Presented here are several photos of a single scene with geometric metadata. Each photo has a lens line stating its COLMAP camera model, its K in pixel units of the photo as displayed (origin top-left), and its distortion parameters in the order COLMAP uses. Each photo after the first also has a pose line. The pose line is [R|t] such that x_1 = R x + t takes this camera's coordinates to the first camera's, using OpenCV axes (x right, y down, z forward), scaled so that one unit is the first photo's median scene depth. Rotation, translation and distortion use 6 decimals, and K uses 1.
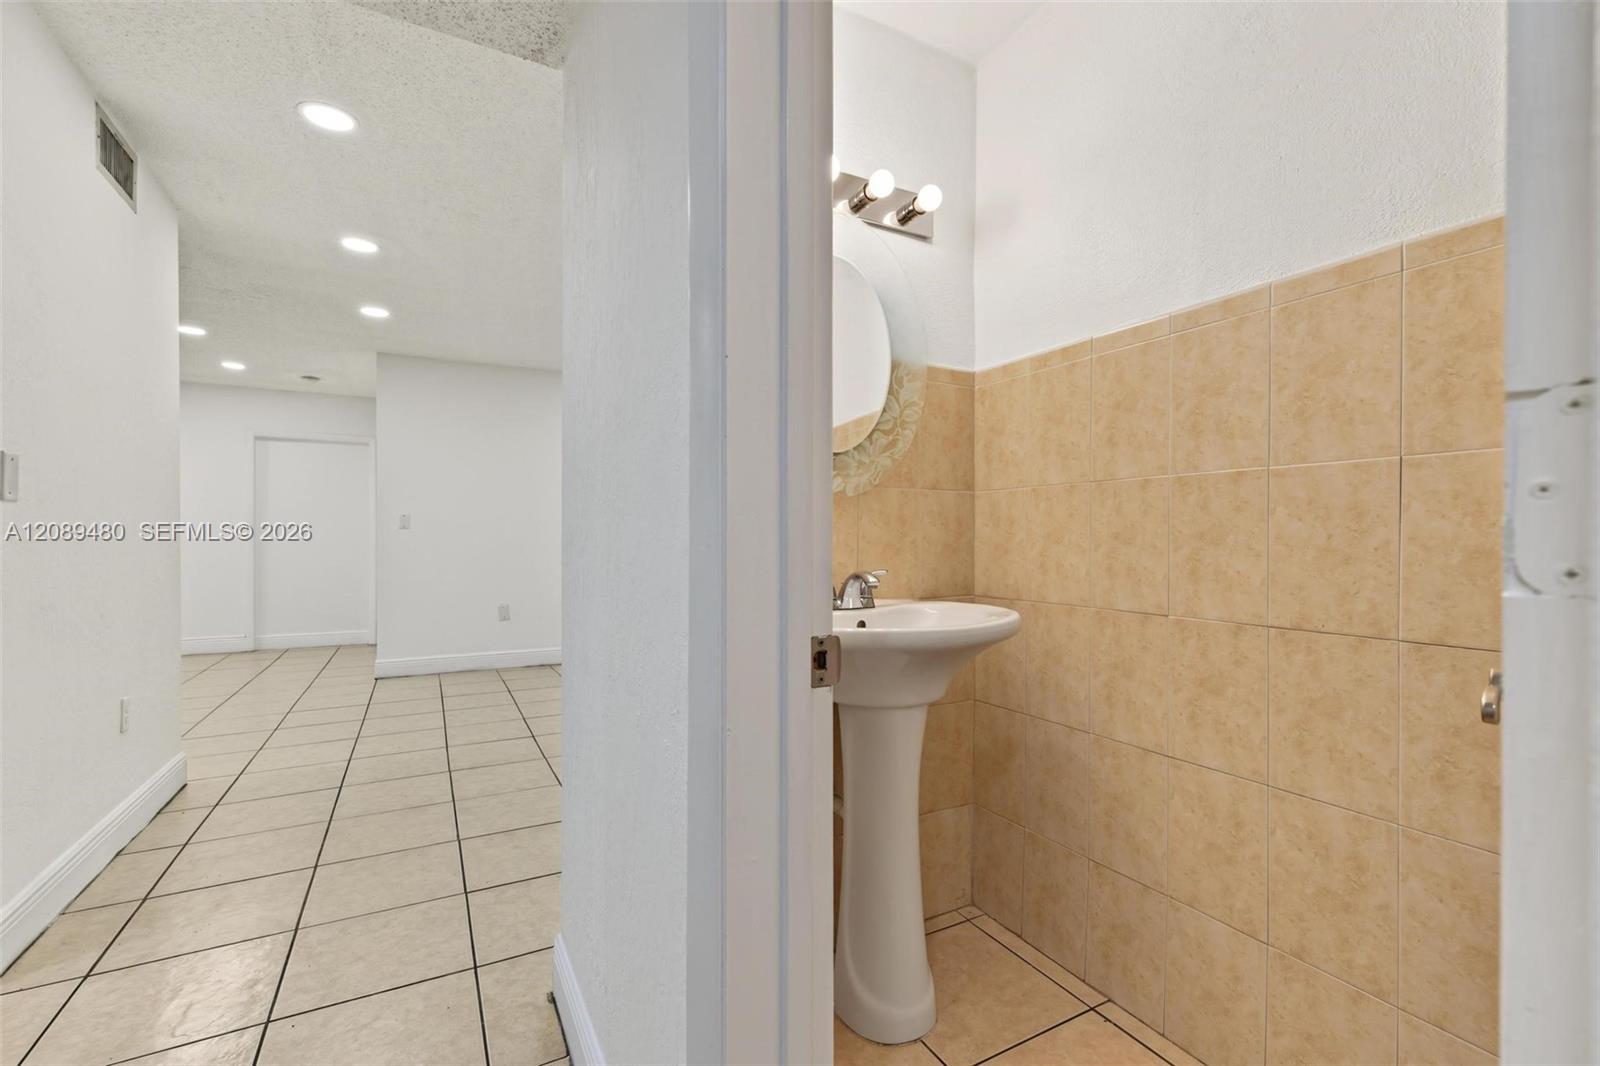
lens RADIAL K [[690.5, 0, 800.0], [0, 690.5, 533.0], [0, 0, 1]] dist [-0.000004, 0.000020]
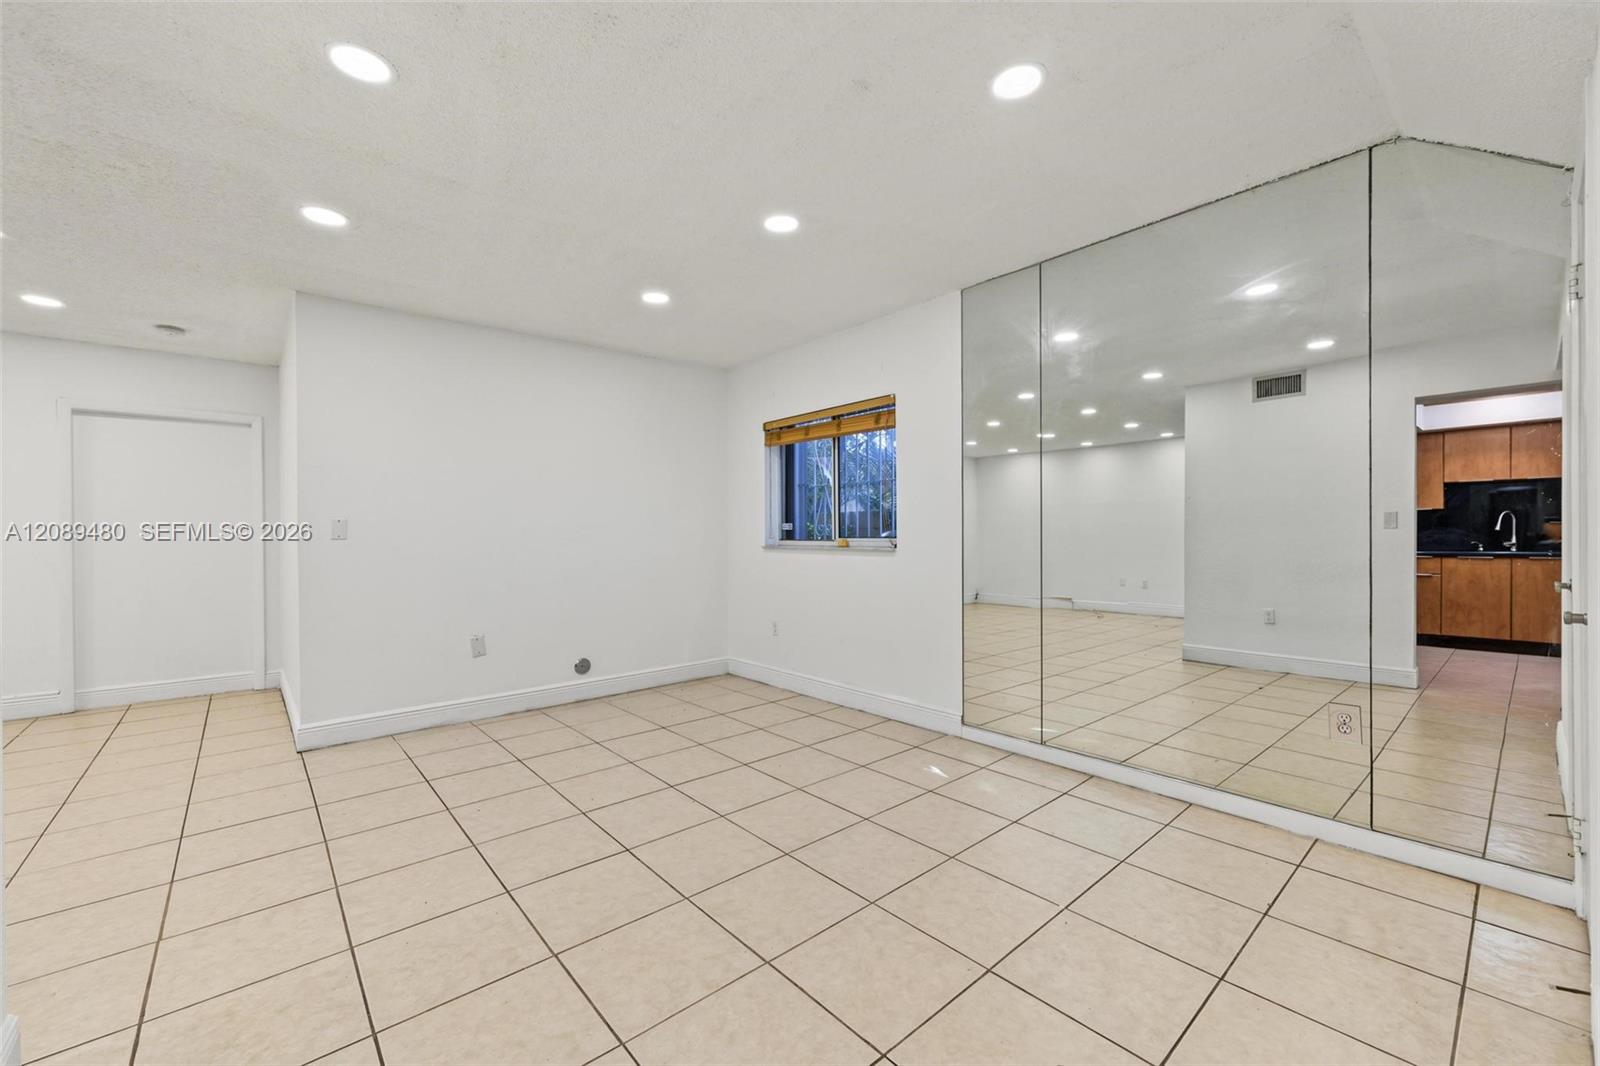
lens RADIAL K [[635.3, 0, 800.0], [0, 635.3, 533.0], [0, 0, 1]] dist [0.001662, 0.000164]
pose [[0.977173, -0.005592, 0.212371, -0.218015], [0.005588, 0.999984, 0.000623, -0.009103], [-0.212371, 0.000578, 0.977189, 0.220945]]
